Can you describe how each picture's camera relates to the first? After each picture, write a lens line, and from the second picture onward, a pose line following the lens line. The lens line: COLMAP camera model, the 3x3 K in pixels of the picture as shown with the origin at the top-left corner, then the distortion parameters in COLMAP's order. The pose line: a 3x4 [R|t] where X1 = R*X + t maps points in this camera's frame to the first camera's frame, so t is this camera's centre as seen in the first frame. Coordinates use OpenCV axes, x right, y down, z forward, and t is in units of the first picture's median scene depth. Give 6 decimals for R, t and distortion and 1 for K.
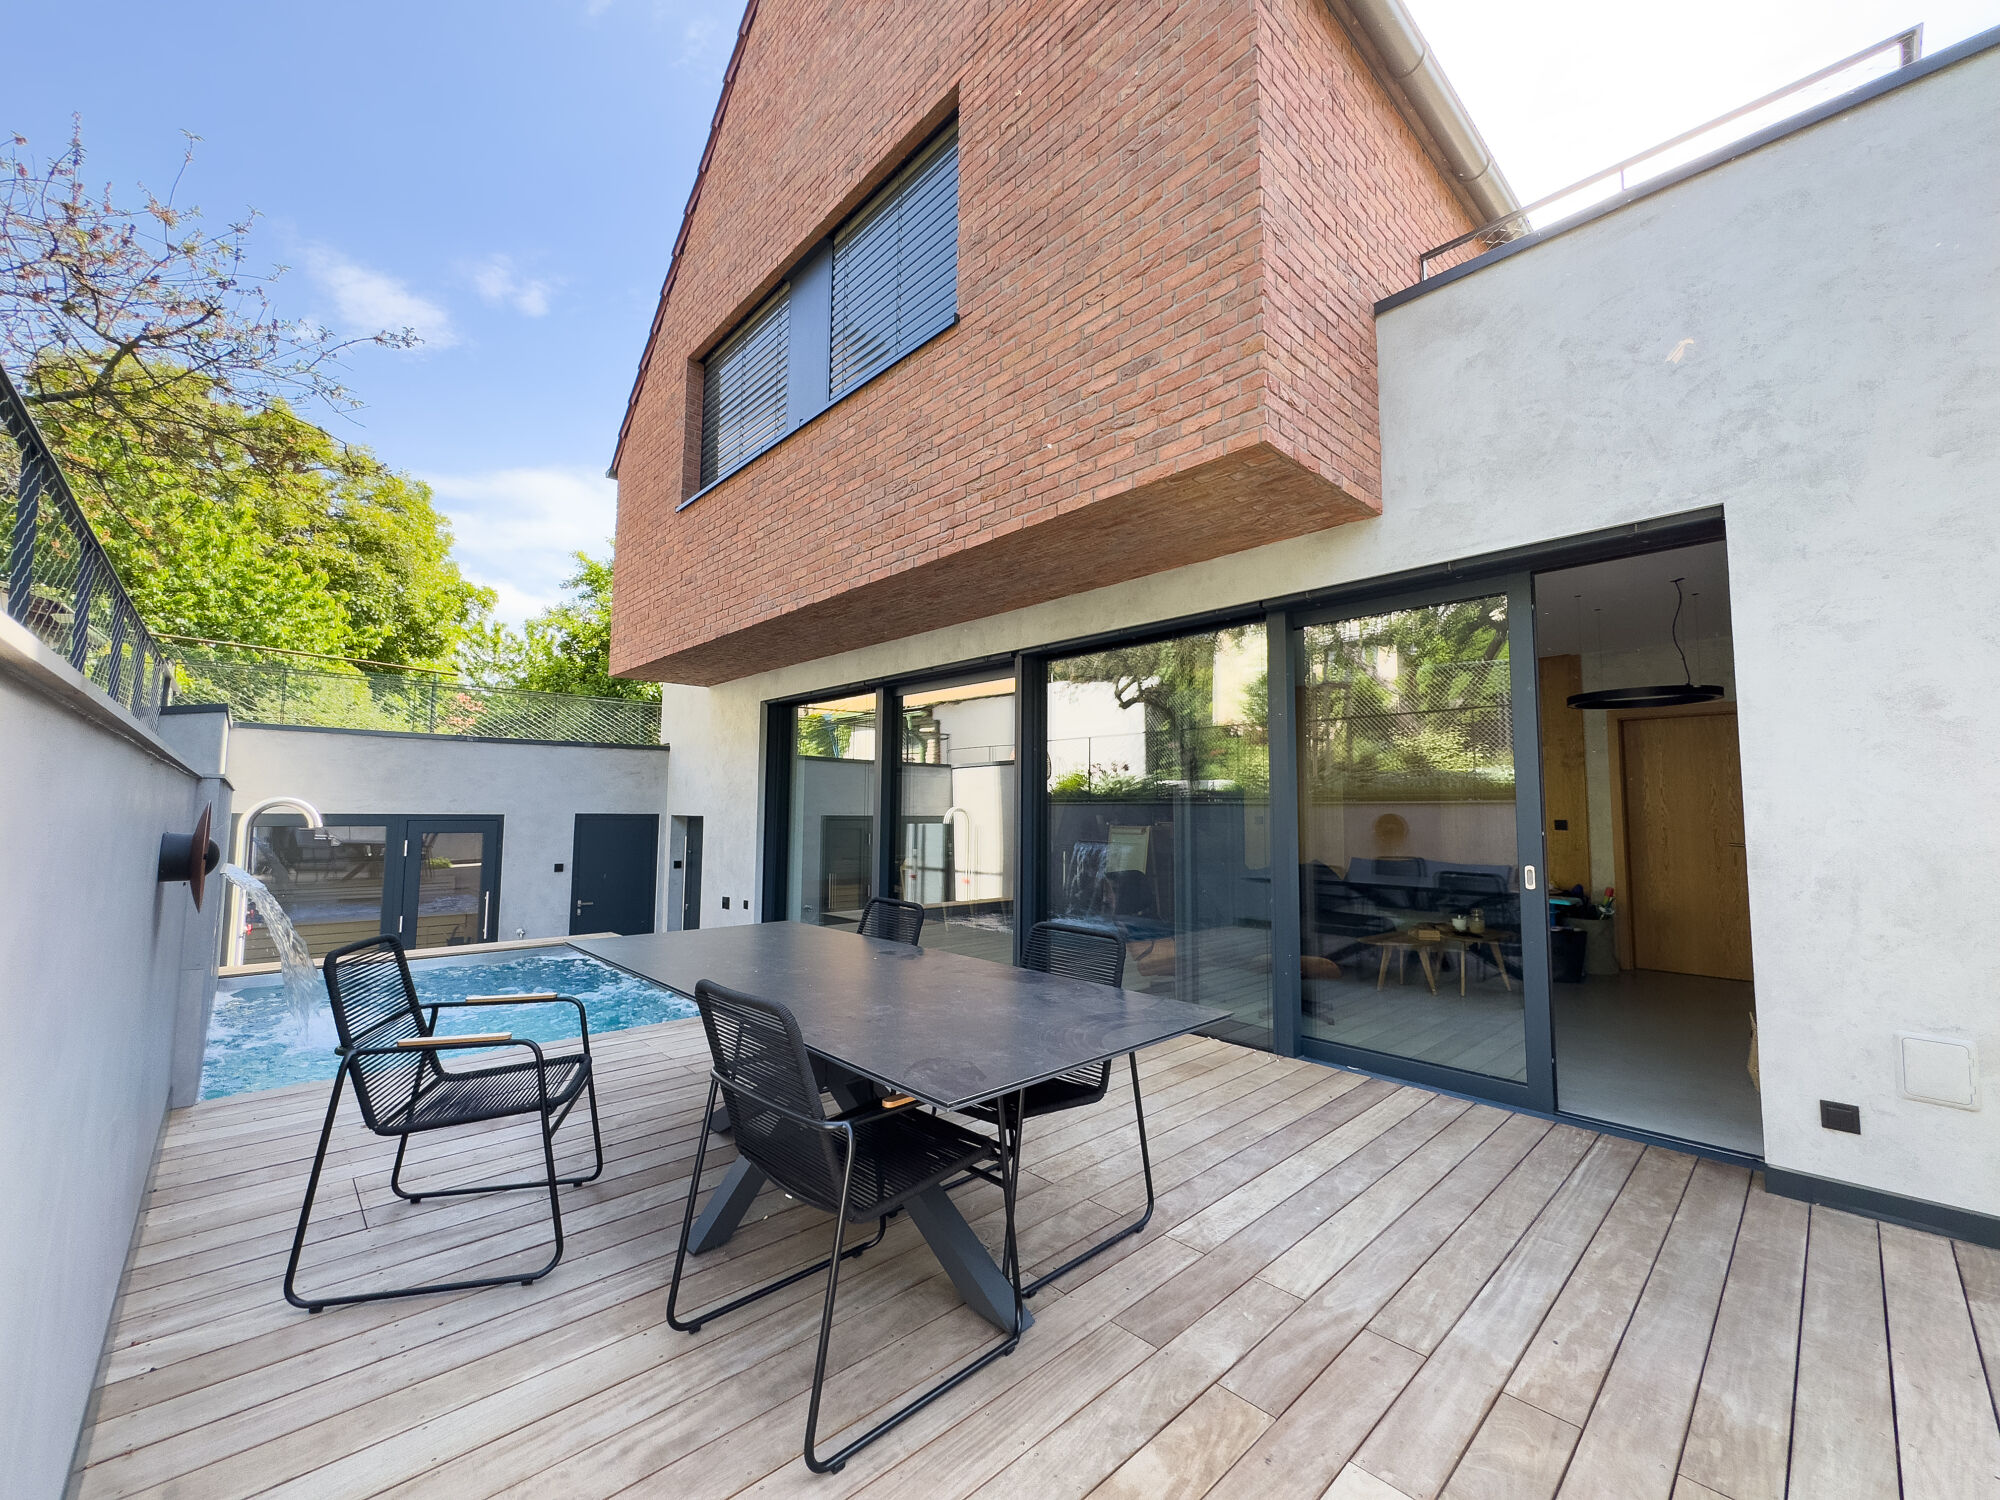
lens RADIAL K [[802.2, 0, 1000.2], [0, 802.2, 751.7], [0, 0, 1]] dist [-0.001348, 0.000177]
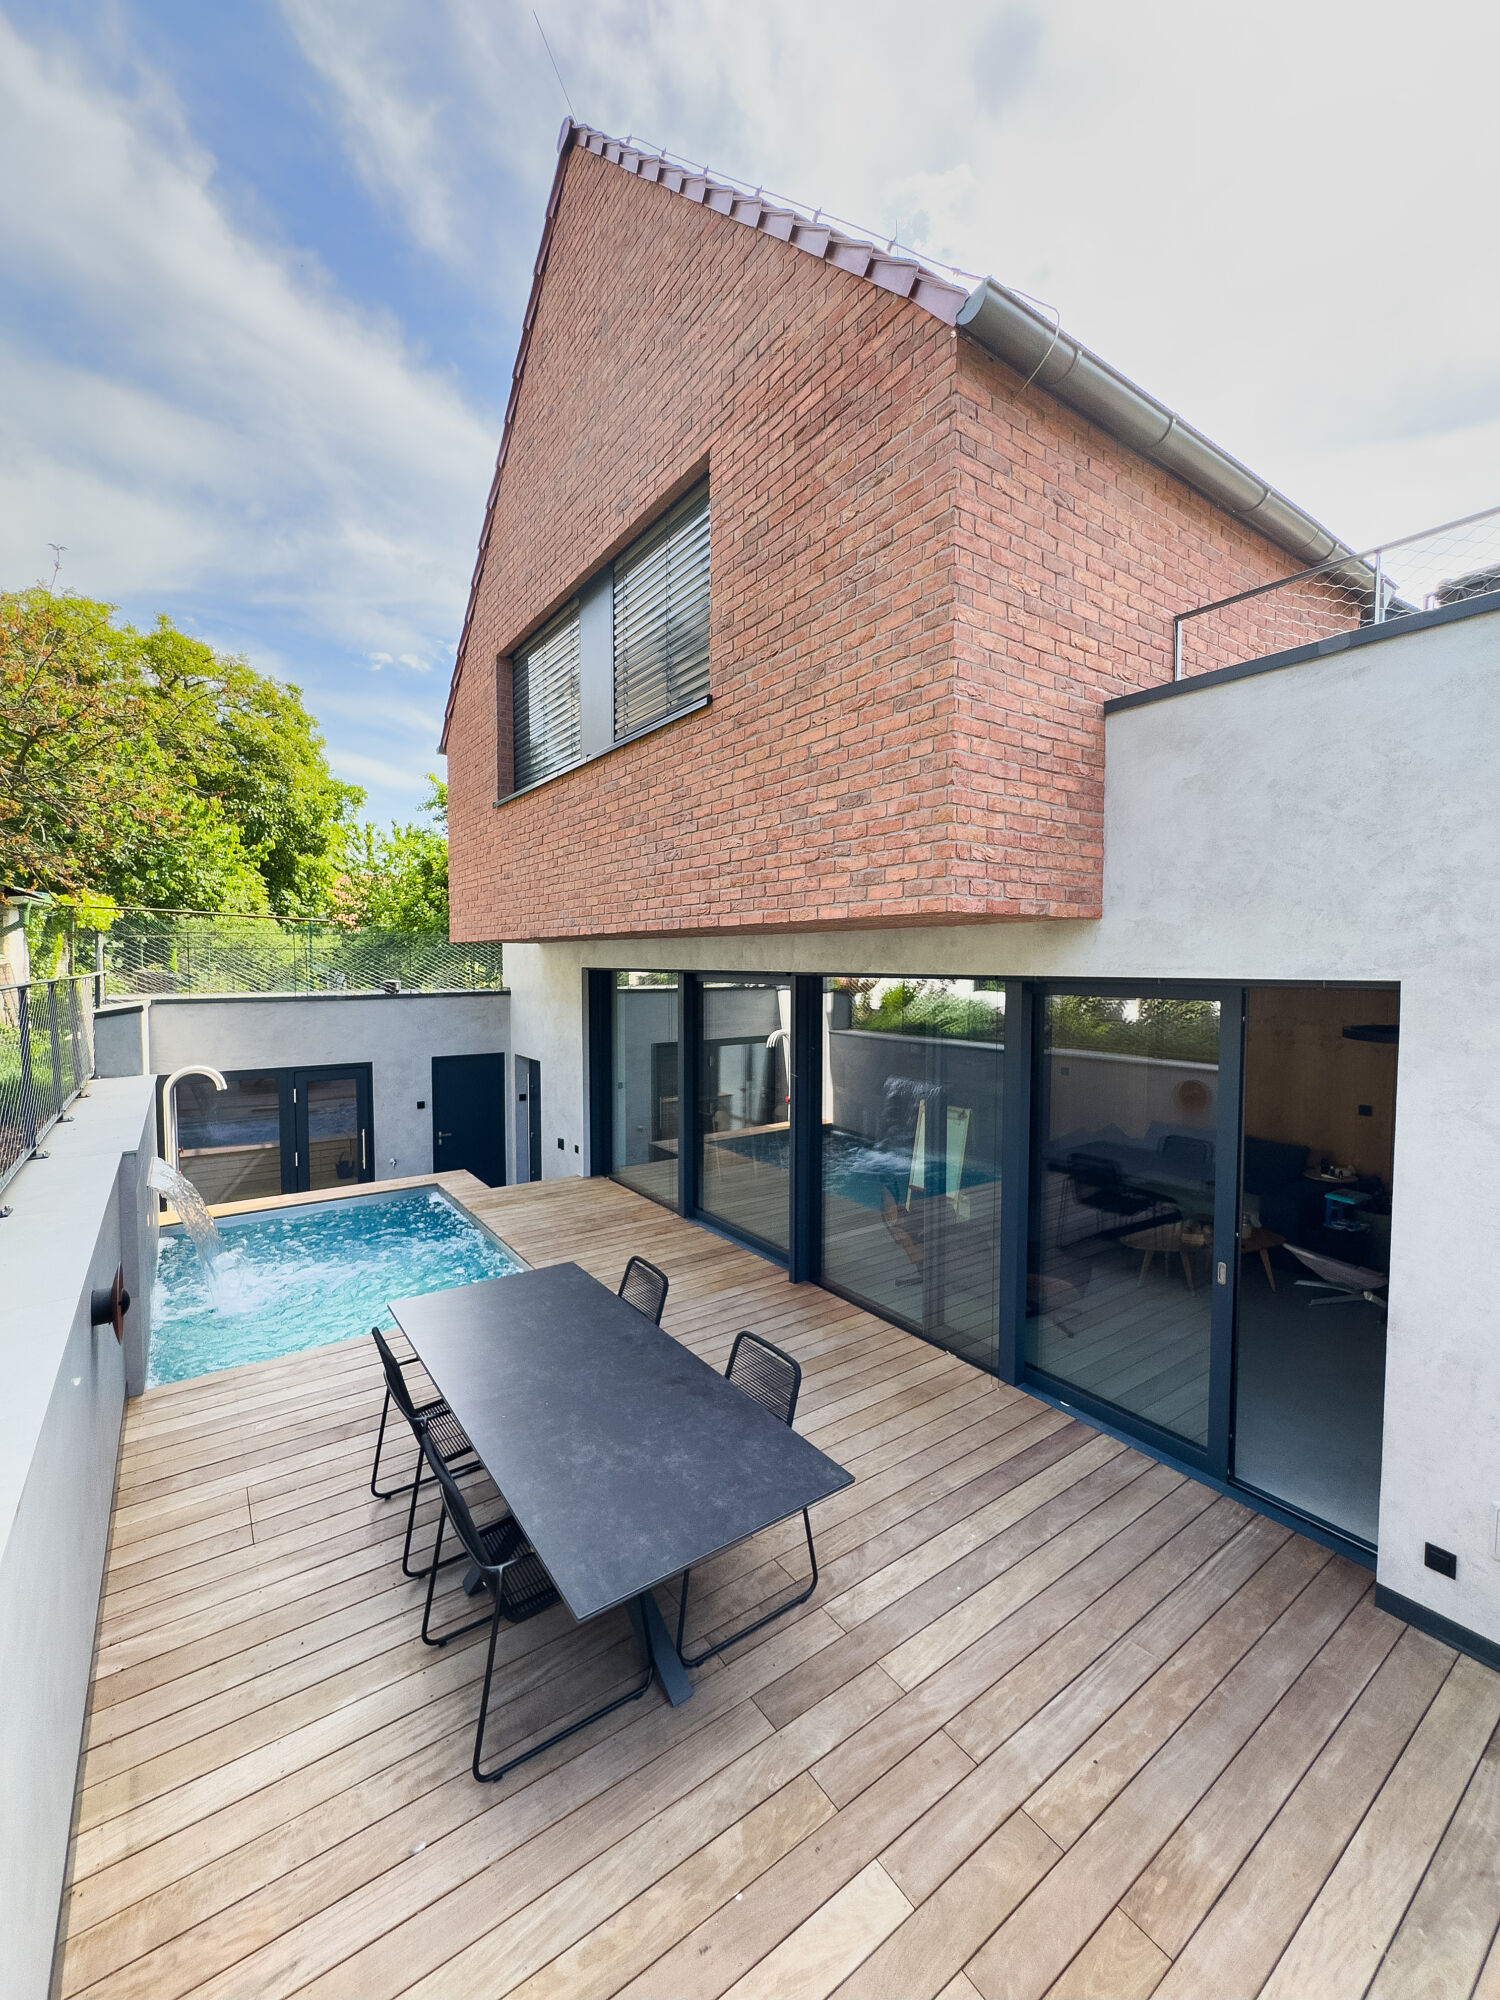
lens RADIAL K [[804.3, 0, 750.0], [0, 804.3, 1000.0], [0, 0, 1]] dist [-0.001200, -0.000118]
pose [[0.990300, 0.000674, -0.138946, 0.181413], [0.016497, 0.992345, 0.122393, -0.345114], [0.137965, -0.123498, 0.982707, -0.100411]]
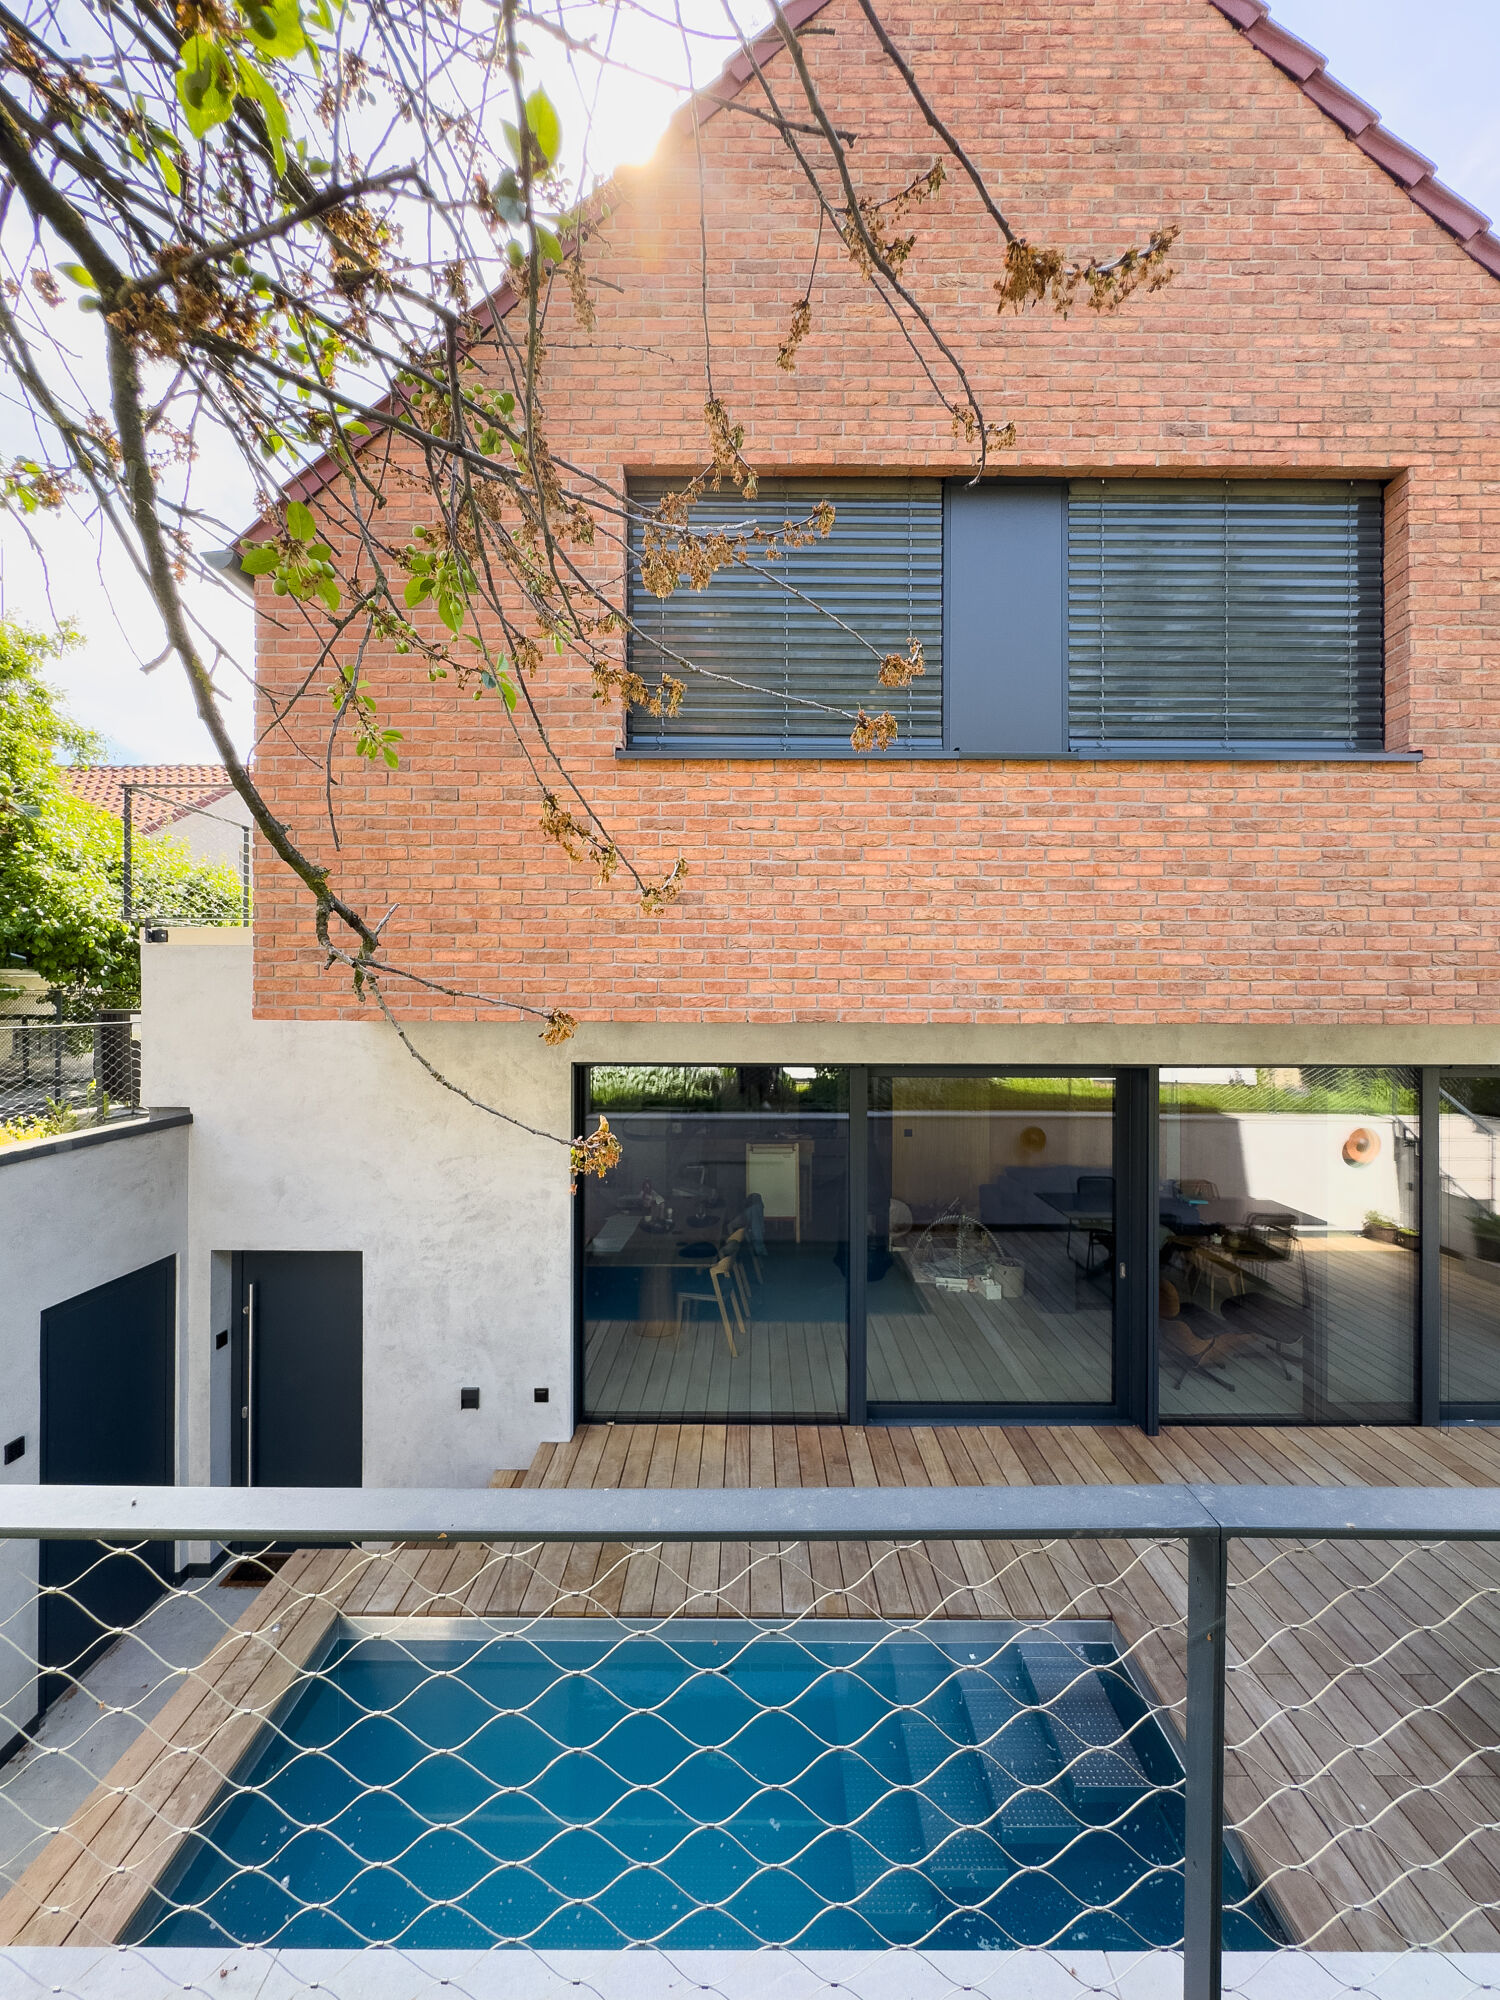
lens RADIAL K [[802.2, 0, 749.9], [0, 802.2, 1002.2], [0, 0, 1]] dist [-0.001348, 0.000177]
pose [[0.685391, -0.002513, 0.728171, -1.507759], [-0.053295, 0.997139, 0.053605, -0.344044], [-0.726222, -0.075548, 0.683296, 1.134771]]
